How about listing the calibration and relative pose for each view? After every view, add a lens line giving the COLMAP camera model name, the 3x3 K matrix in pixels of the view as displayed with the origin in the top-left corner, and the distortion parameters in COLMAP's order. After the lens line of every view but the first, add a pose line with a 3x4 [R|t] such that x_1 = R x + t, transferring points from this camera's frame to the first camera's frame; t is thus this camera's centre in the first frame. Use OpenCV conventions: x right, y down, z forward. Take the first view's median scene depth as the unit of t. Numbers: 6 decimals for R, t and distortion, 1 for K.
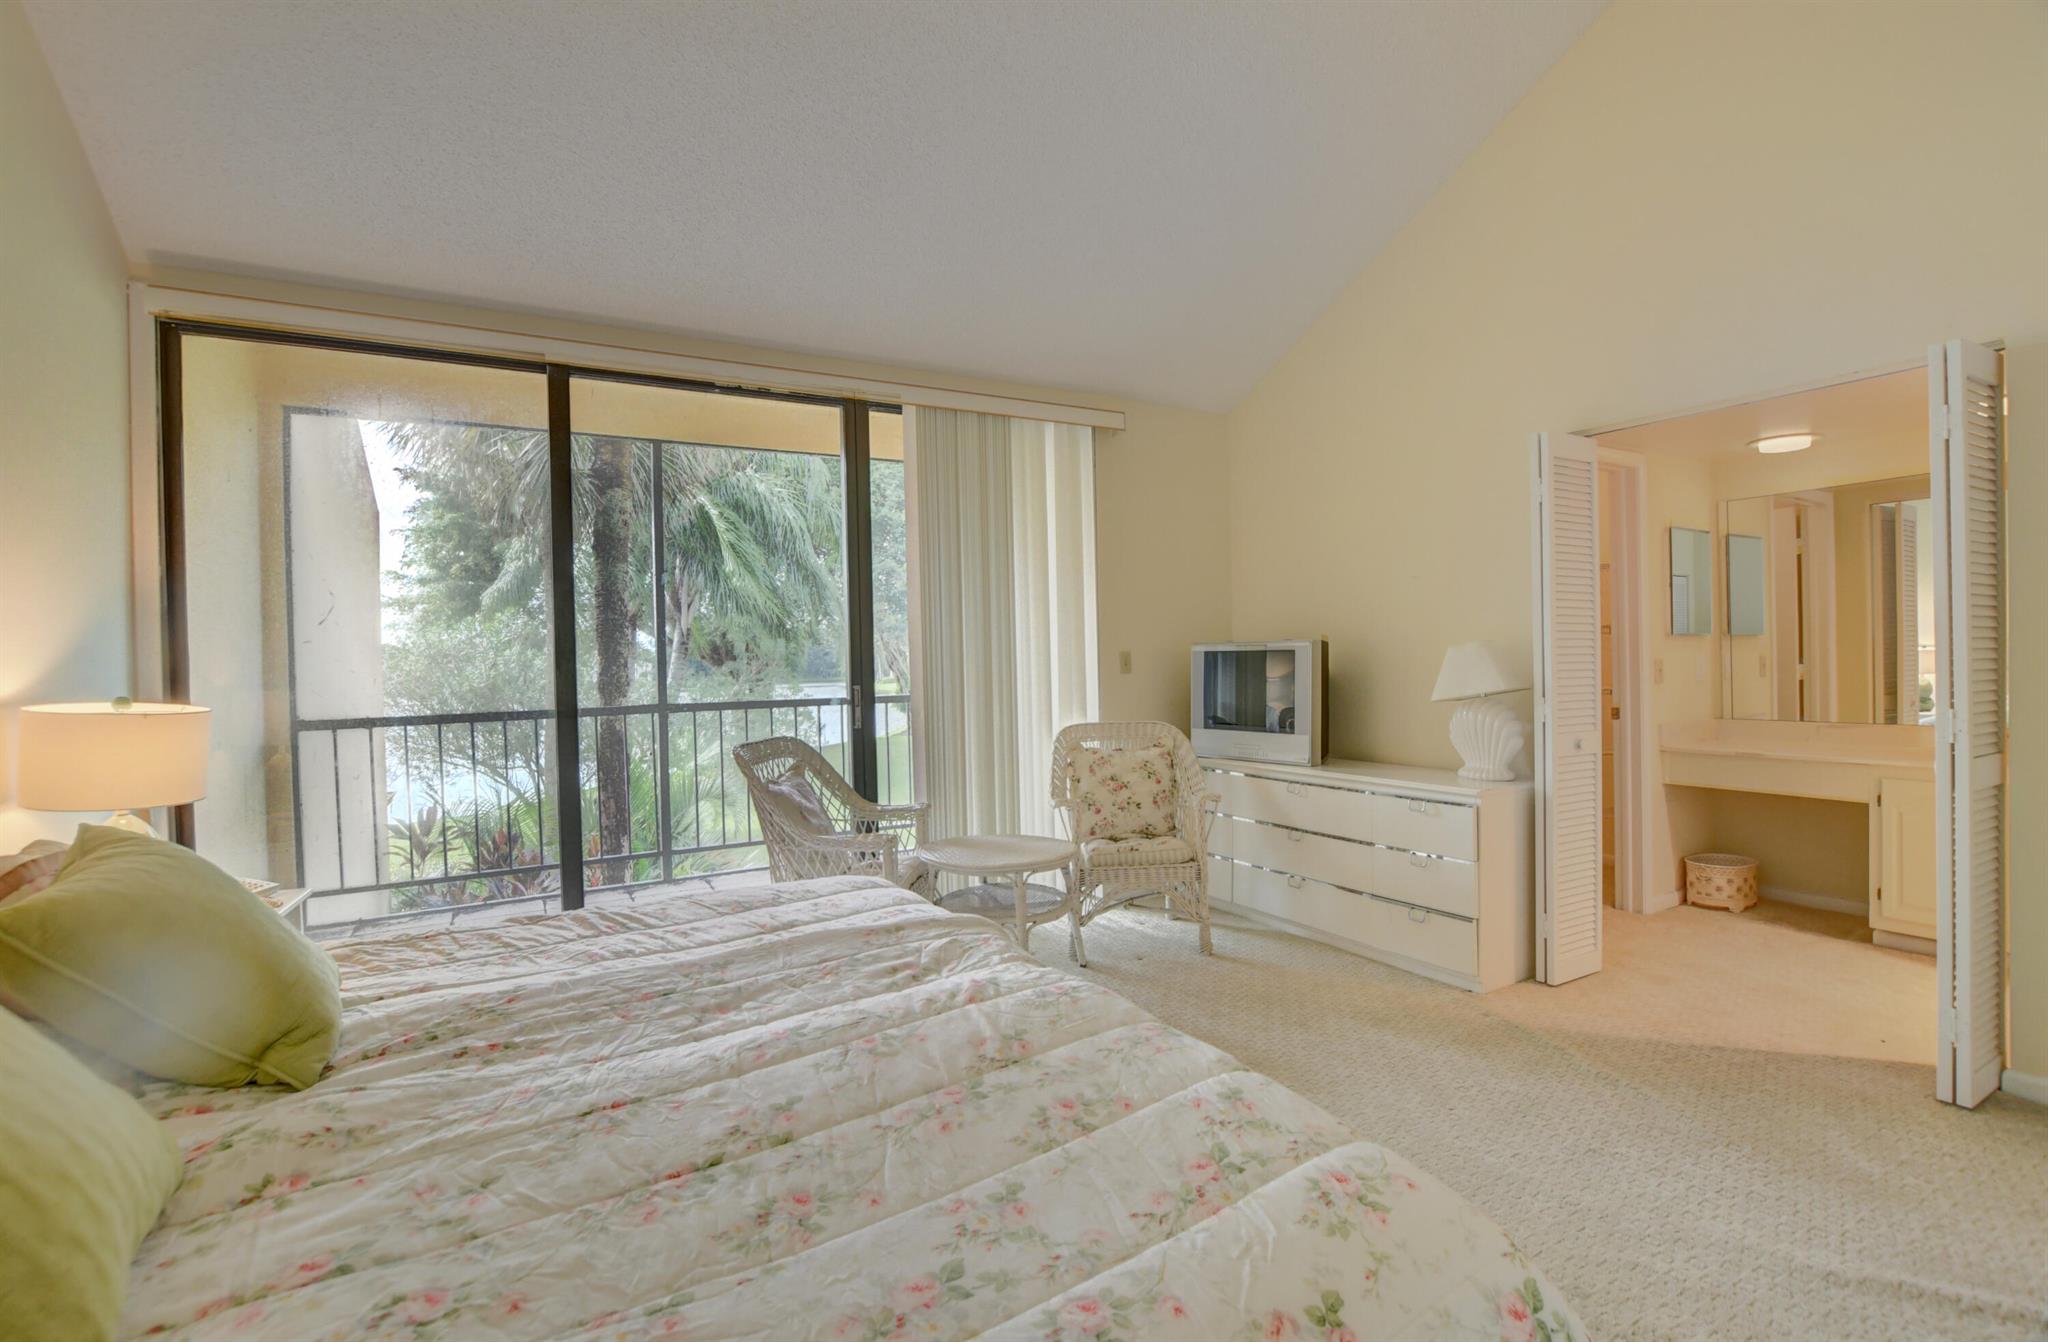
lens RADIAL K [[895.2, 0, 986.4], [0, 895.2, 667.2], [0, 0, 1]] dist [-0.026315, 0.000008]
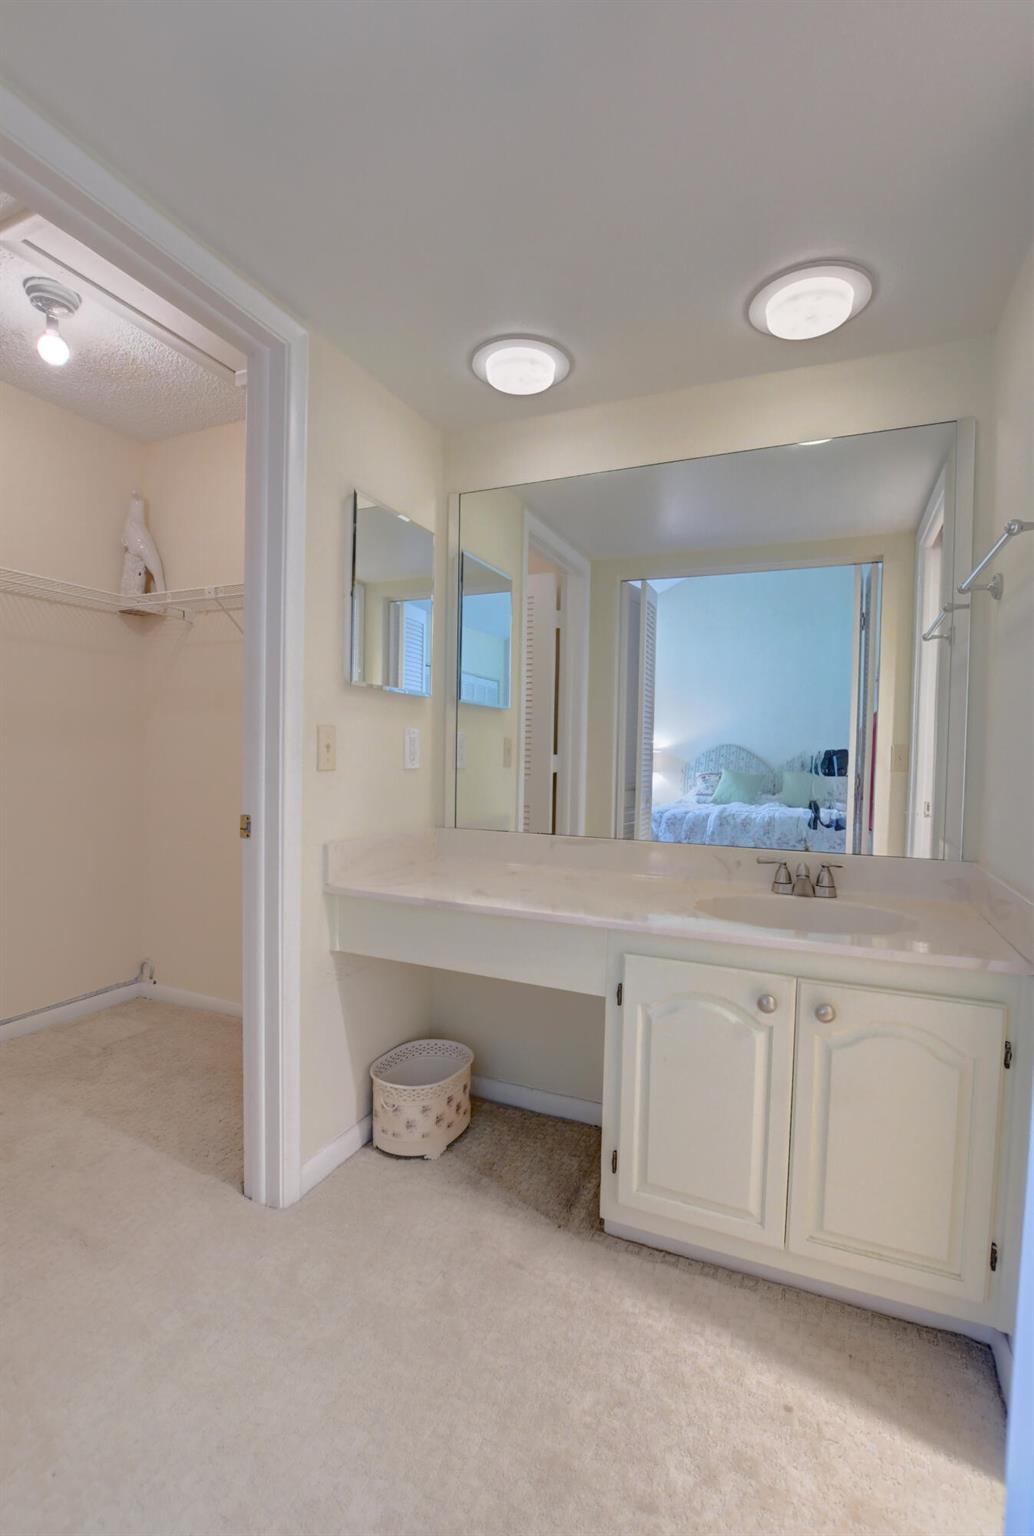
lens RADIAL K [[712.4, 0, 510.6], [0, 712.4, 773.7], [0, 0, 1]] dist [-0.026403, -0.000008]
pose [[0.795653, 0.019364, 0.605443, 0.593170], [-0.033851, 0.999348, 0.012525, 0.010917], [-0.604806, -0.030461, 0.795790, 0.586012]]
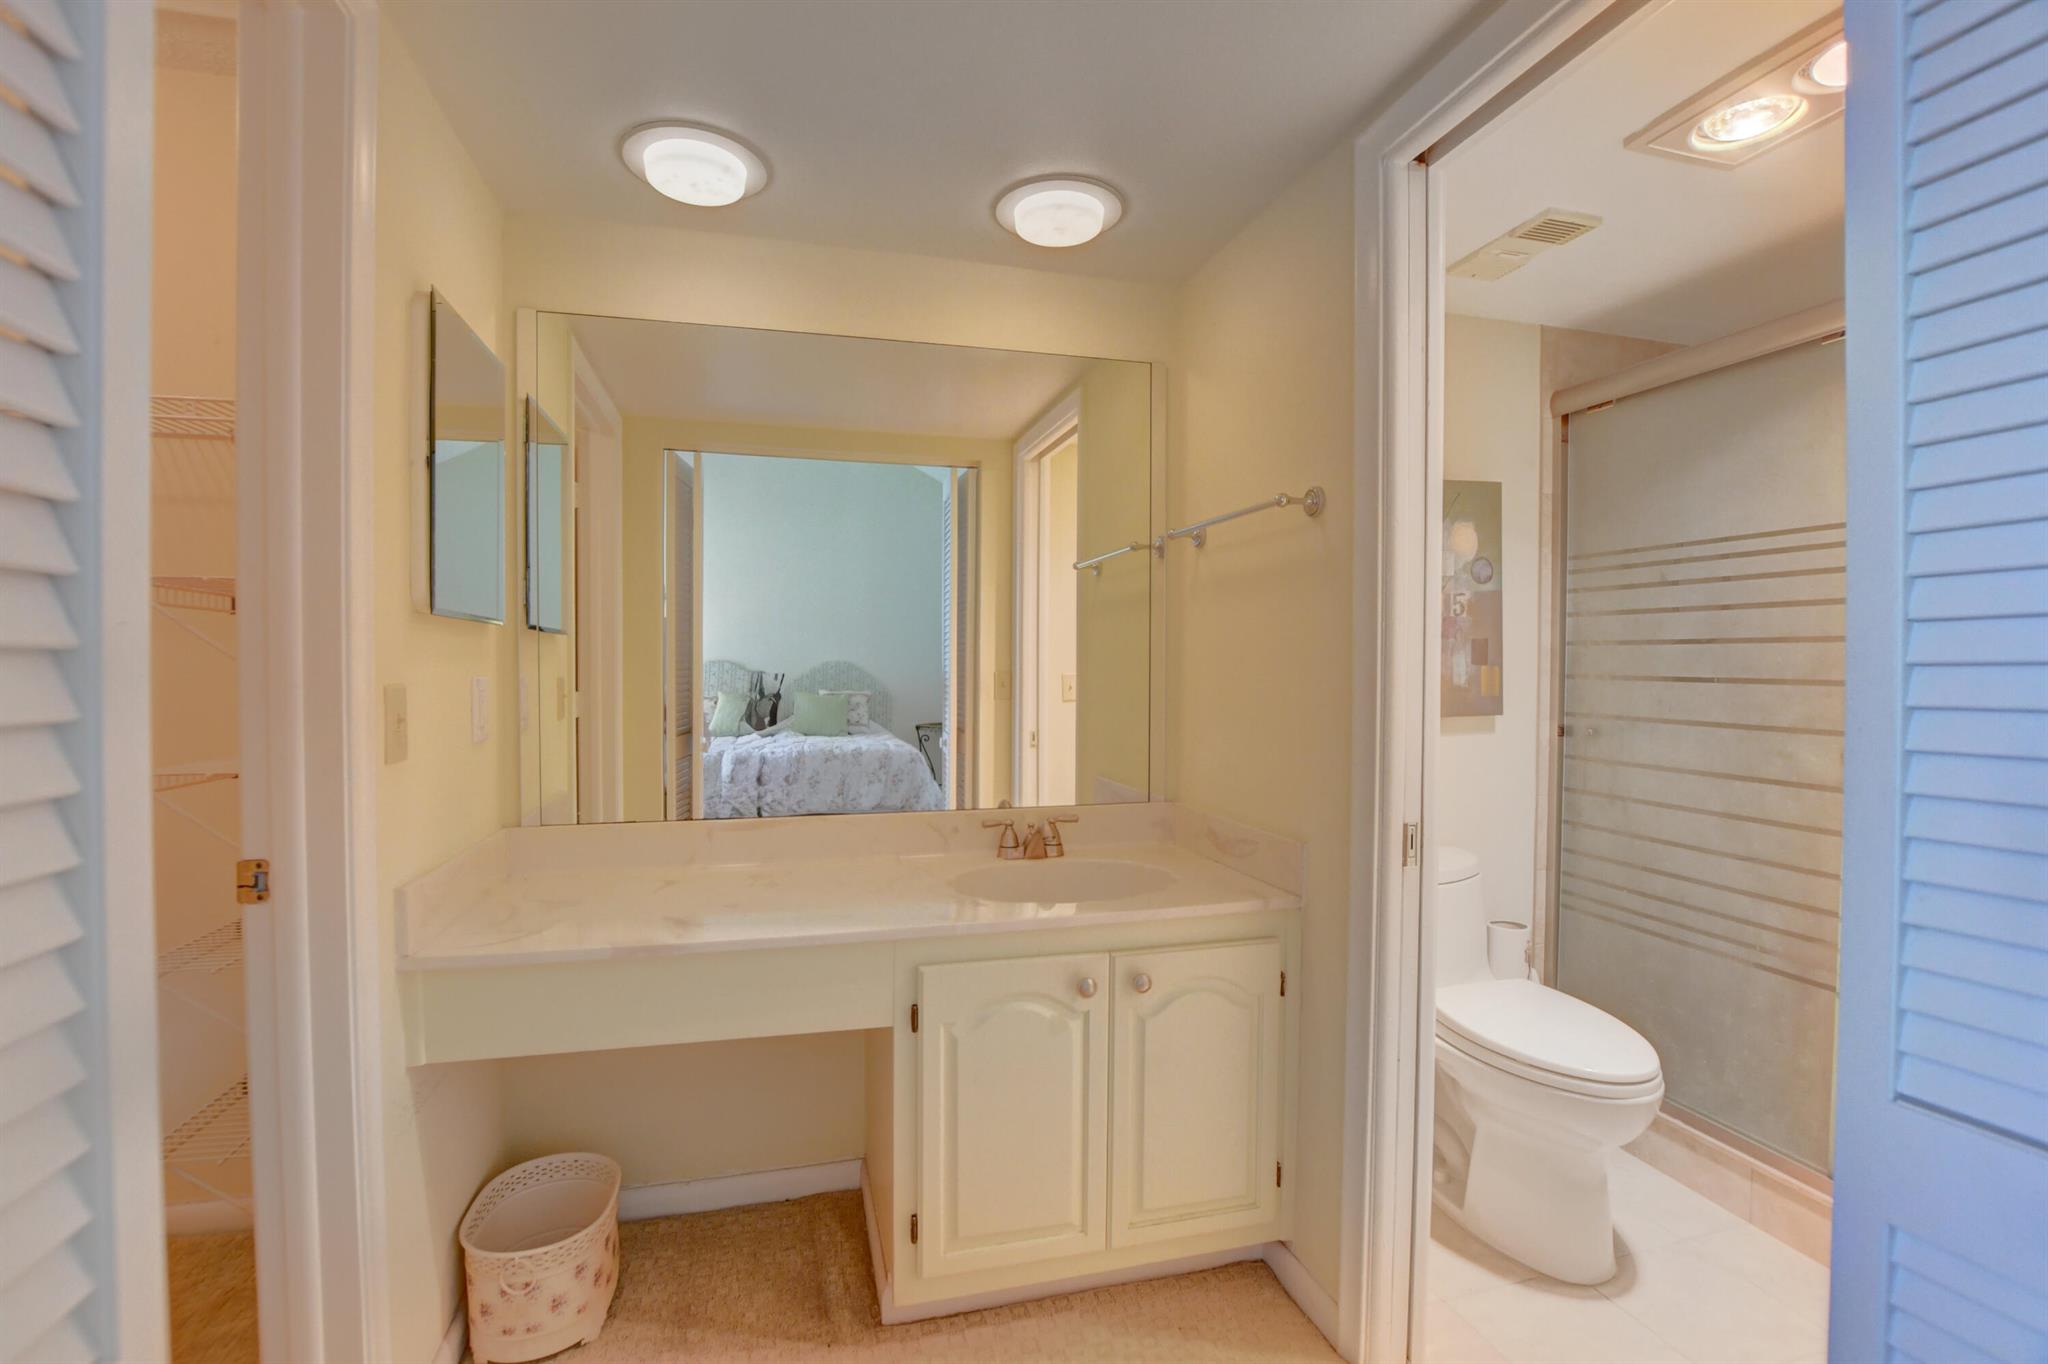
lens RADIAL K [[921.3, 0, 1024.0], [0, 921.3, 682.0], [0, 0, 1]] dist [-0.026215, 0.000944]
pose [[0.235838, 0.006581, 0.971770, 0.501964], [-0.003647, 0.999976, -0.005887, -0.009693], [-0.971785, -0.002155, 0.235857, 0.709879]]
